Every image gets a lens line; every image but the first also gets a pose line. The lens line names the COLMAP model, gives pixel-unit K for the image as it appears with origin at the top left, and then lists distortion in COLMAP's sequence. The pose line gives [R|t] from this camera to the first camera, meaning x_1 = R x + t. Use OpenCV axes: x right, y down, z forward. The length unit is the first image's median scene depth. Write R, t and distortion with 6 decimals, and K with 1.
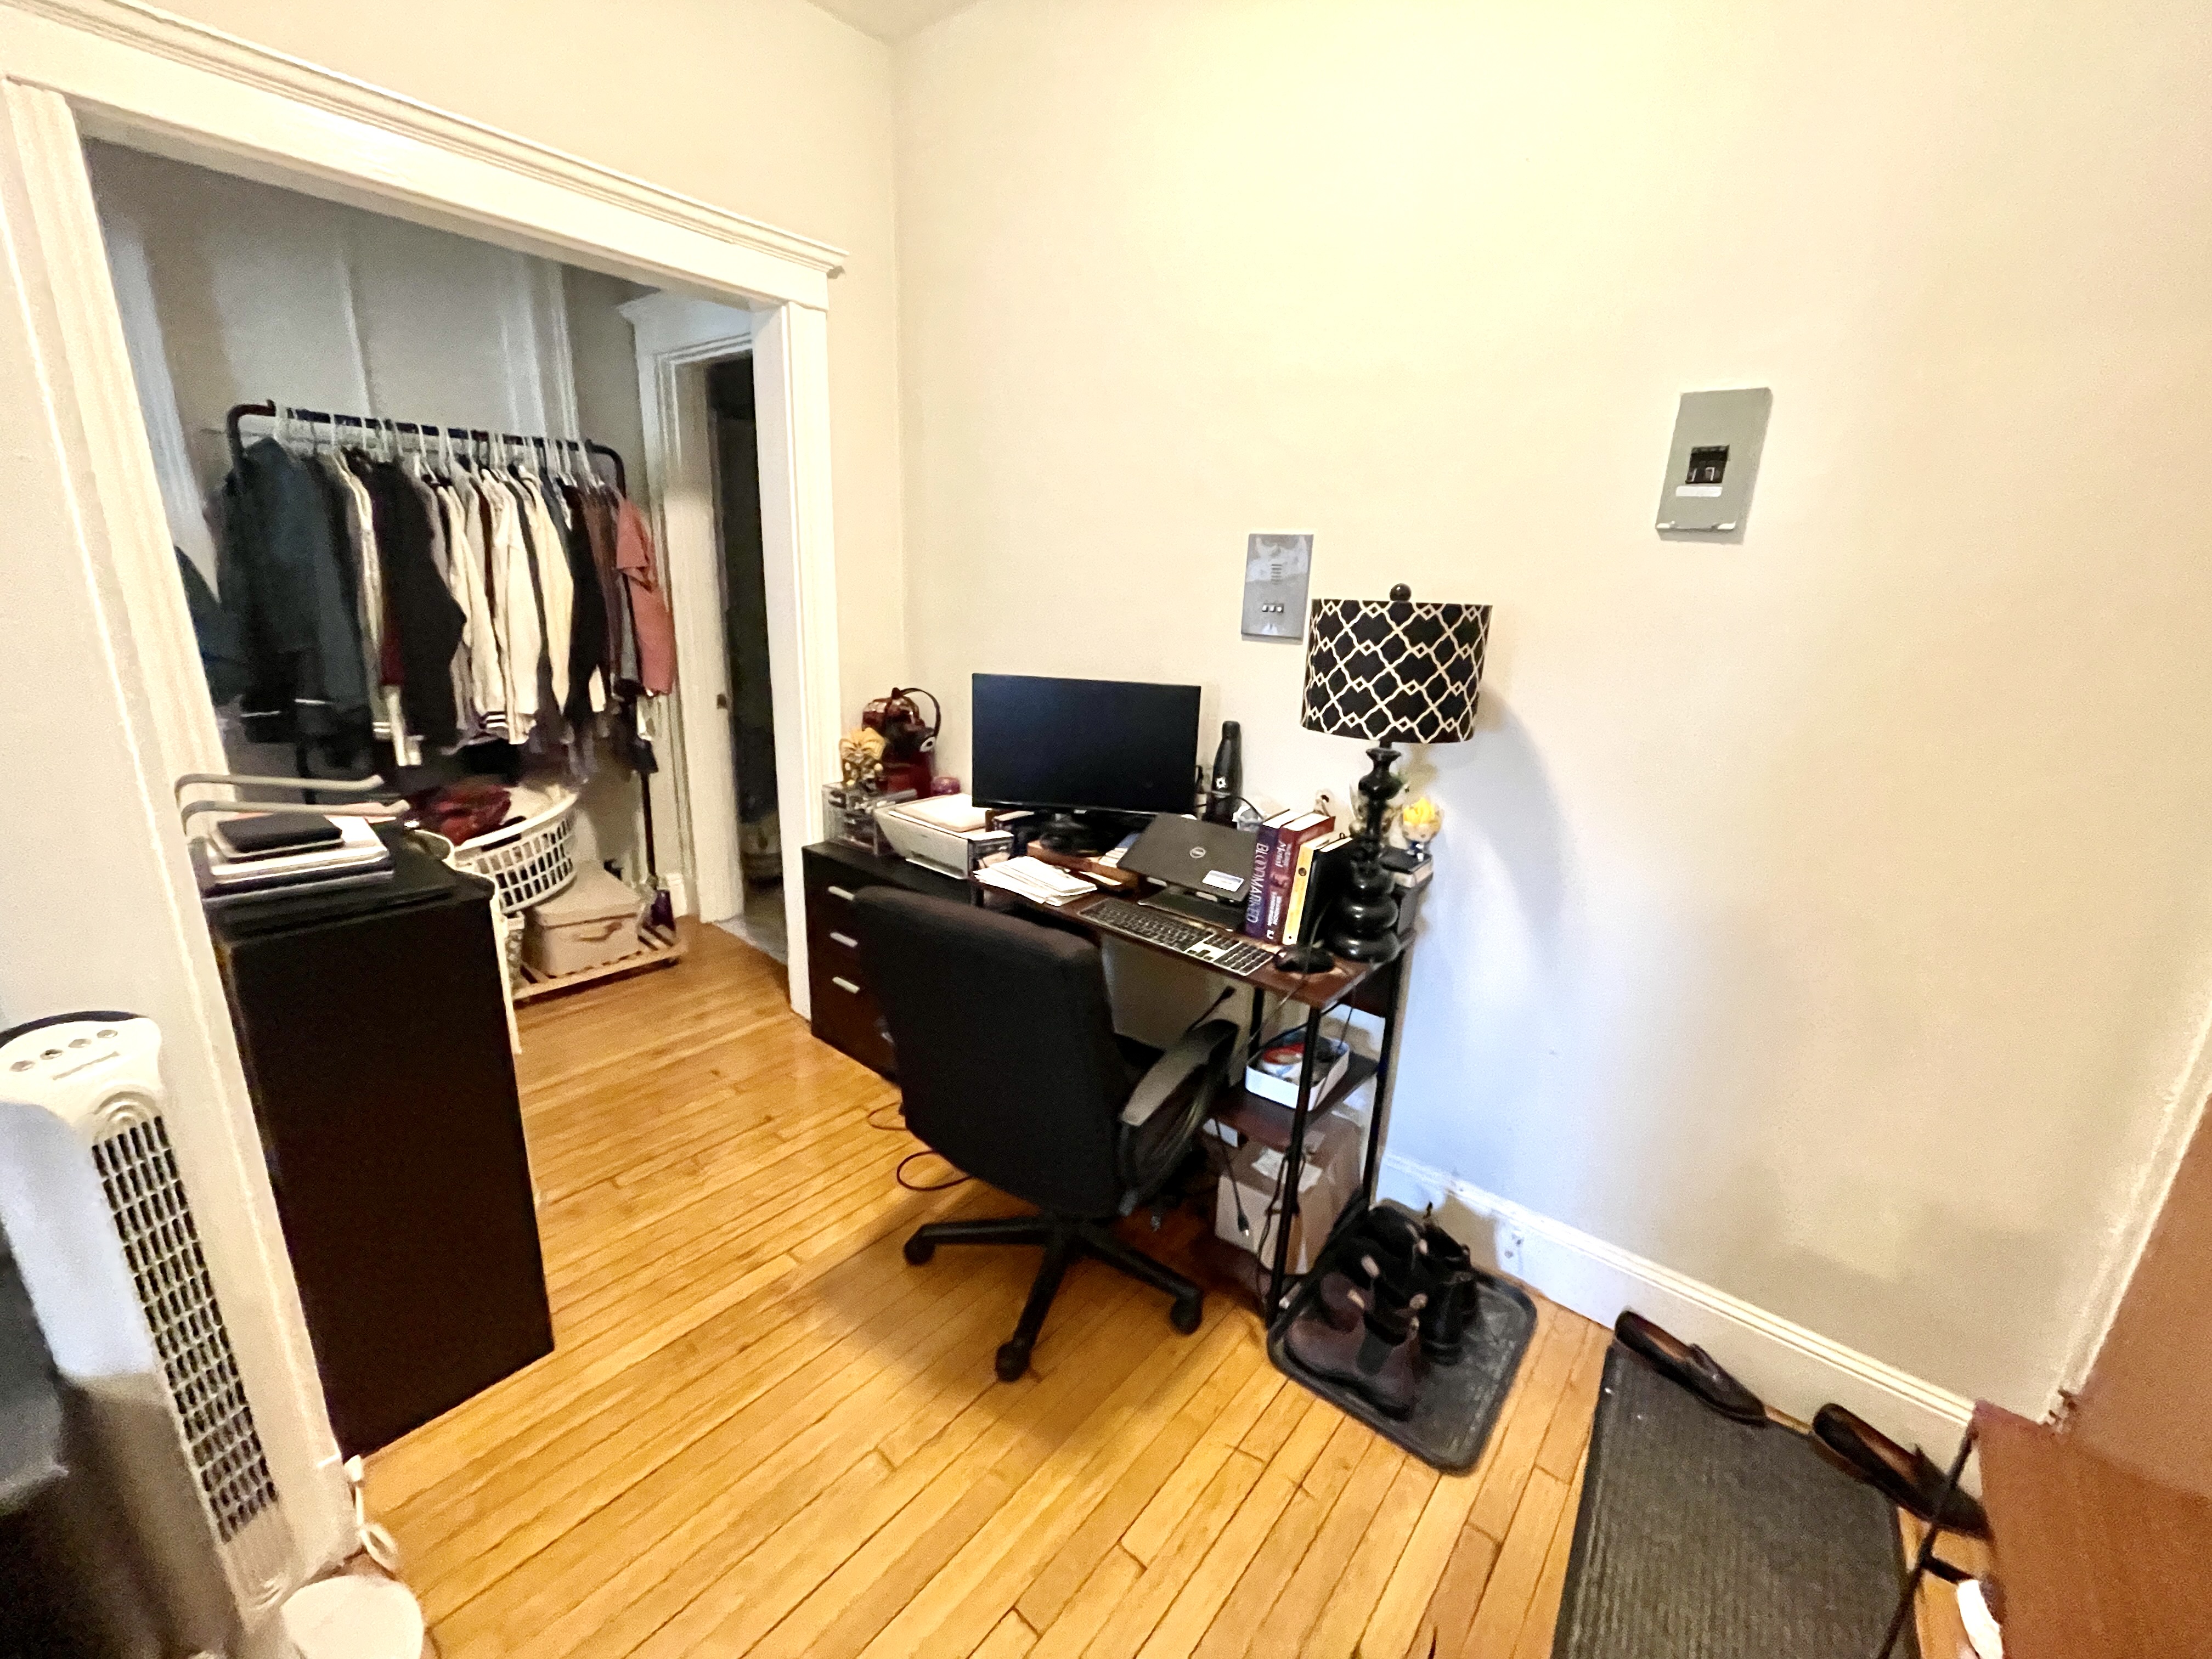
lens RADIAL K [[890.4, 0, 1112.7], [0, 890.4, 821.8], [0, 0, 1]] dist [-0.001773, 0.001086]
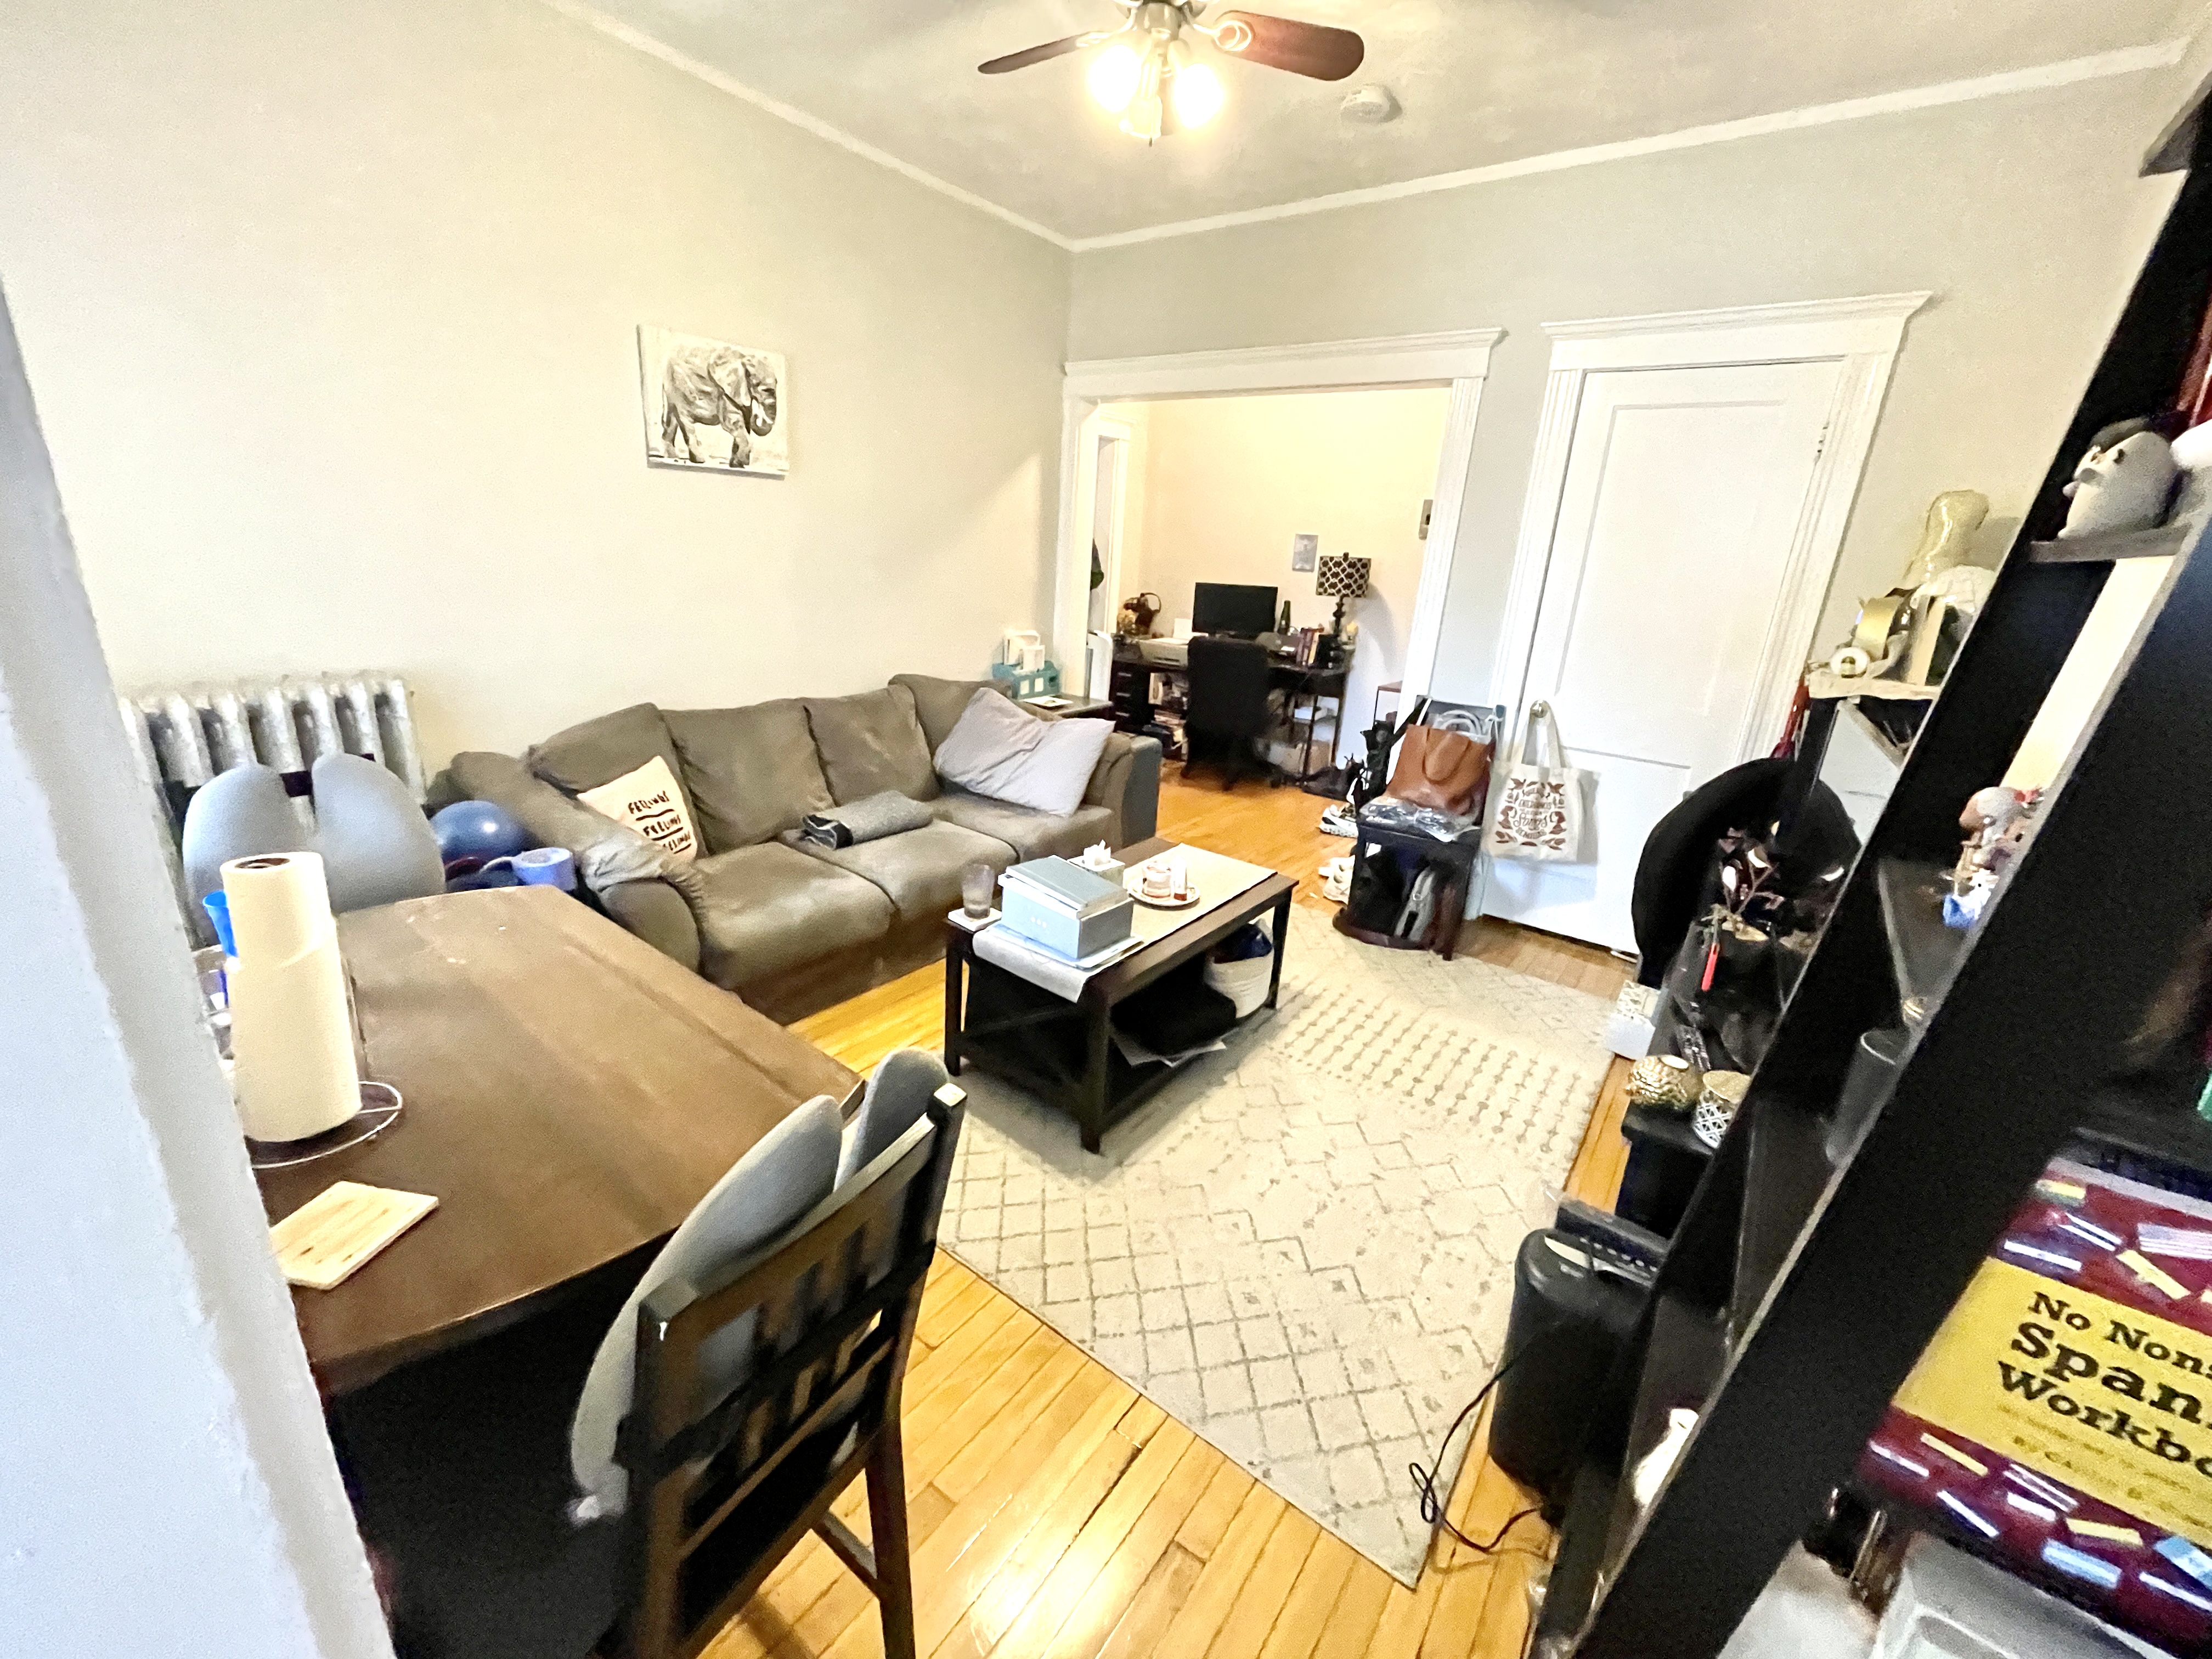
lens RADIAL K [[890.4, 0, 1112.7], [0, 890.4, 821.8], [0, 0, 1]] dist [-0.001773, 0.001086]
pose [[0.999239, 0.002994, 0.038893, -0.561035], [-0.004398, 0.999340, 0.036064, 0.520140], [-0.038759, -0.036208, 0.998592, -1.931713]]
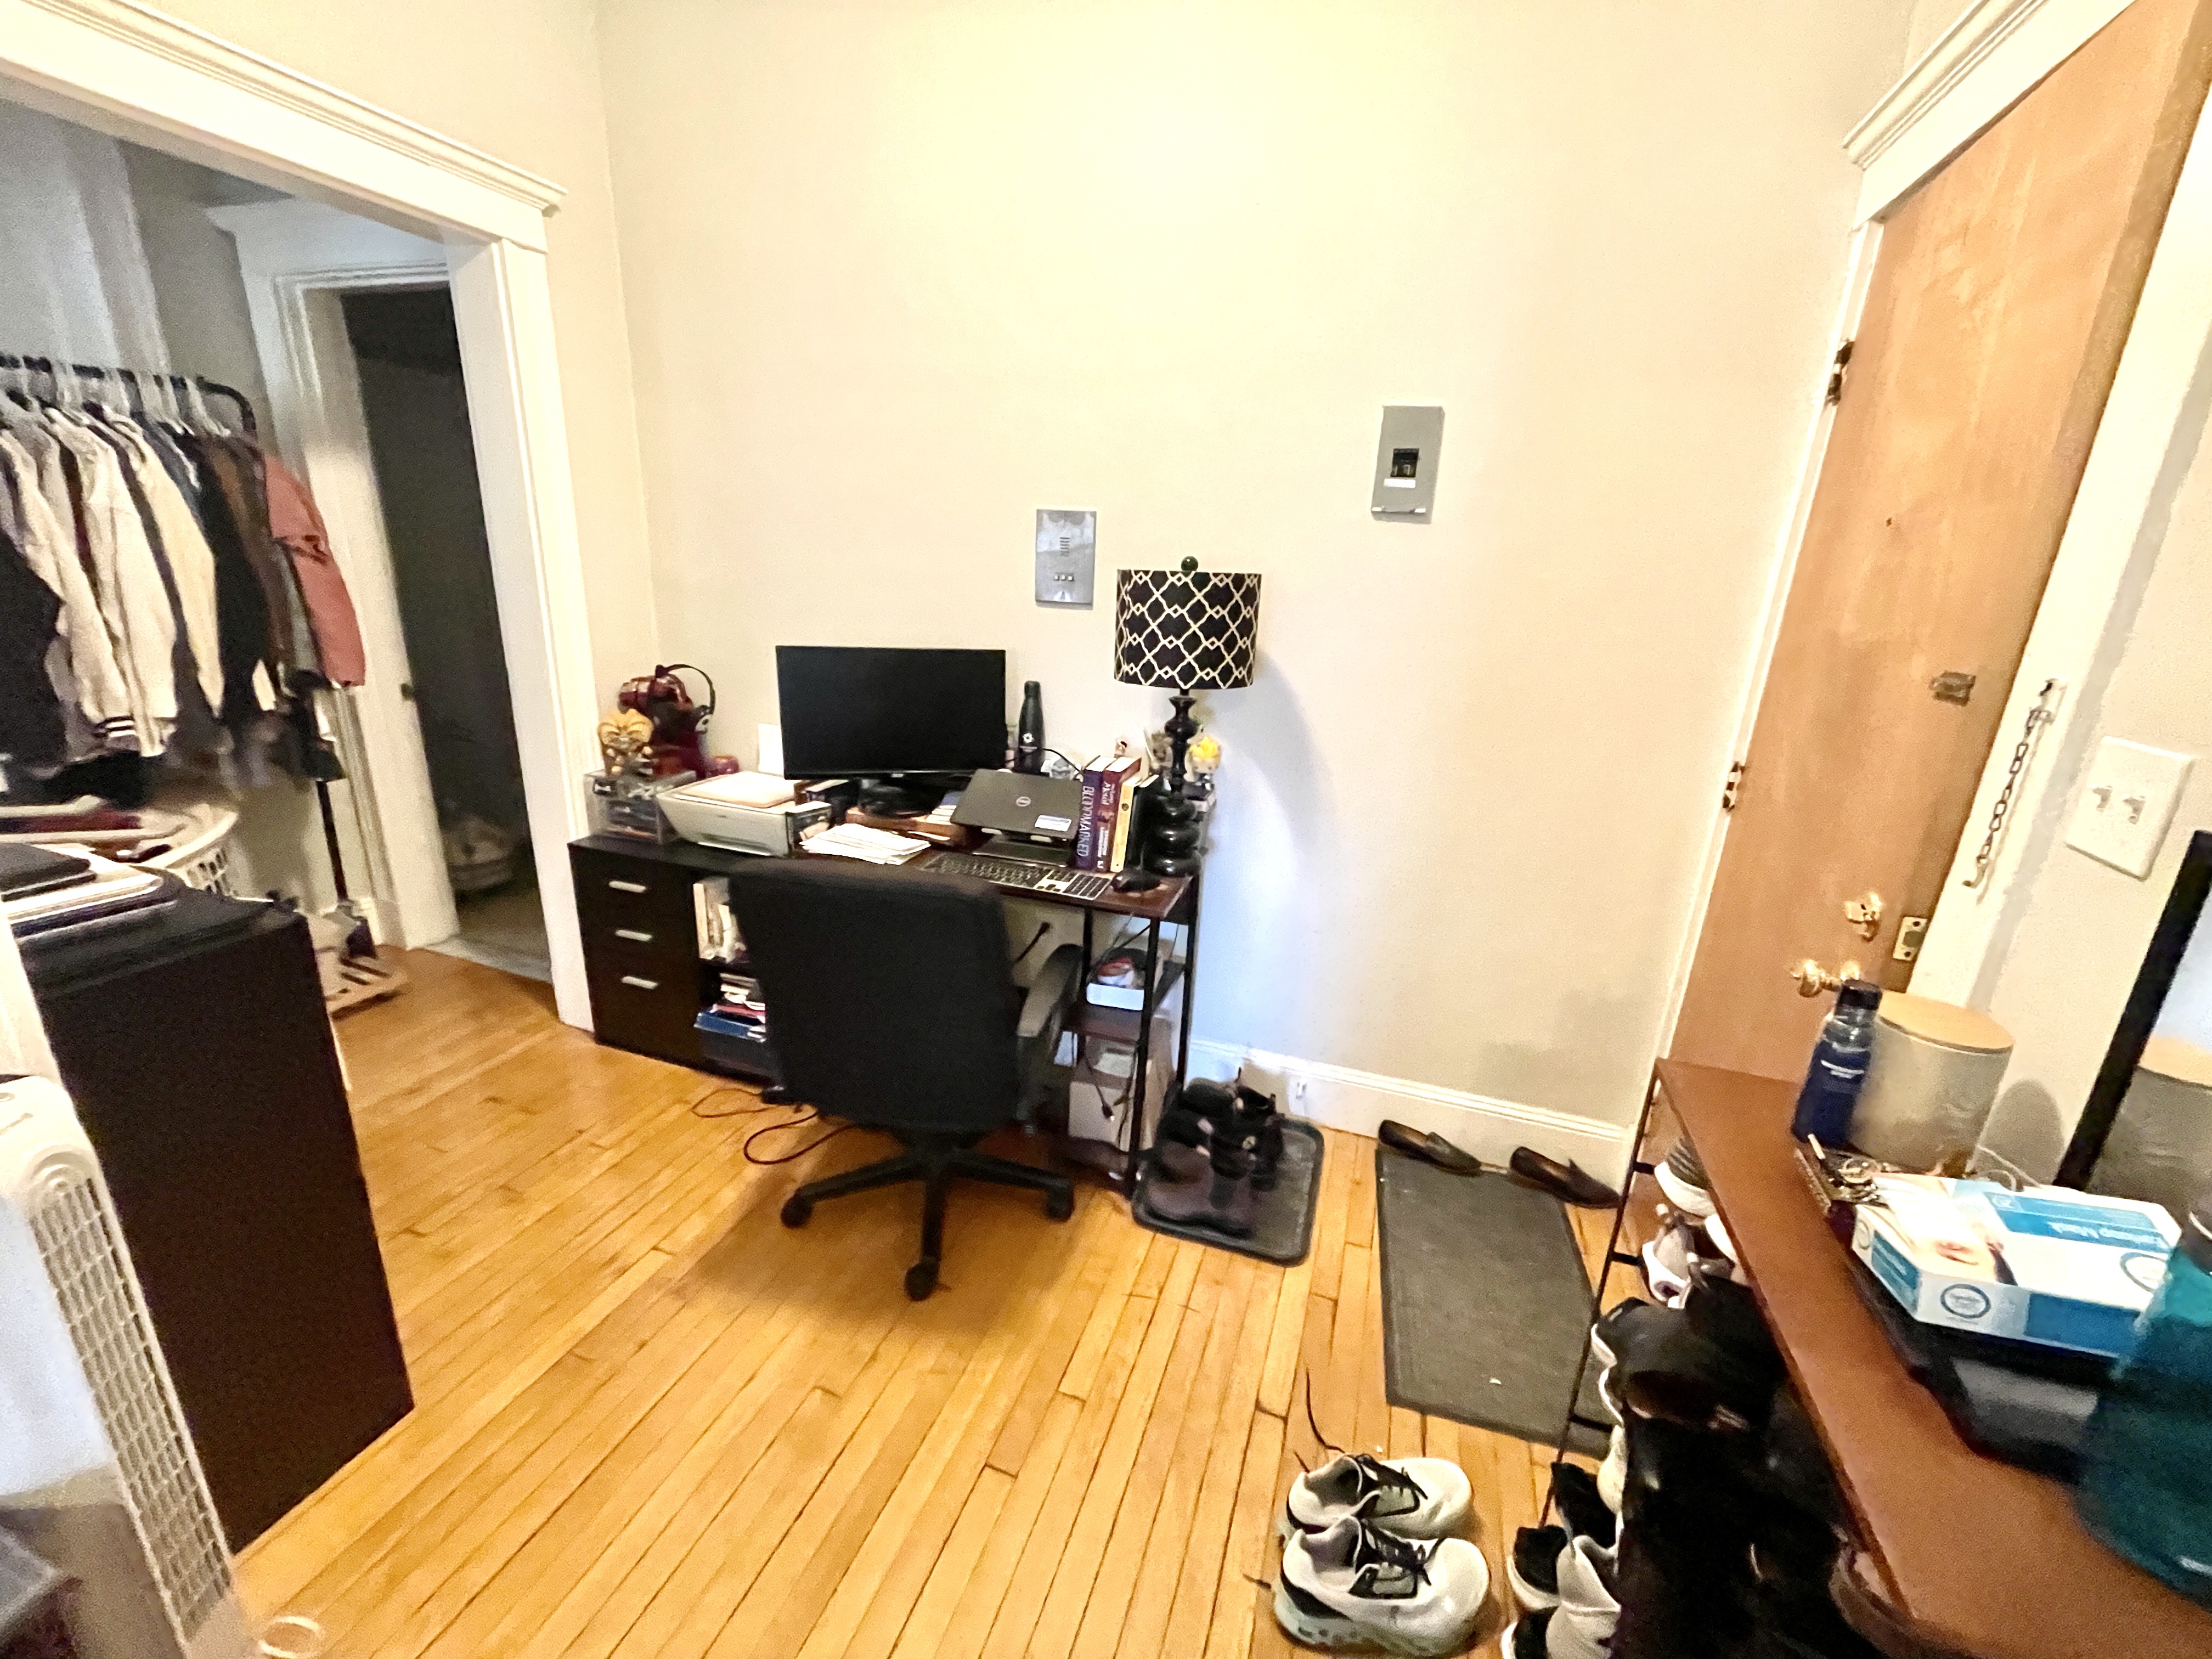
lens RADIAL K [[888.7, 0, 1107.7], [0, 888.7, 820.9], [0, 0, 1]] dist [0.001527, 0.000246]
pose [[0.938402, -0.102593, 0.329965, -0.169058], [0.090336, 0.994536, 0.052312, 0.010239], [-0.333529, -0.019282, 0.942543, -0.073330]]
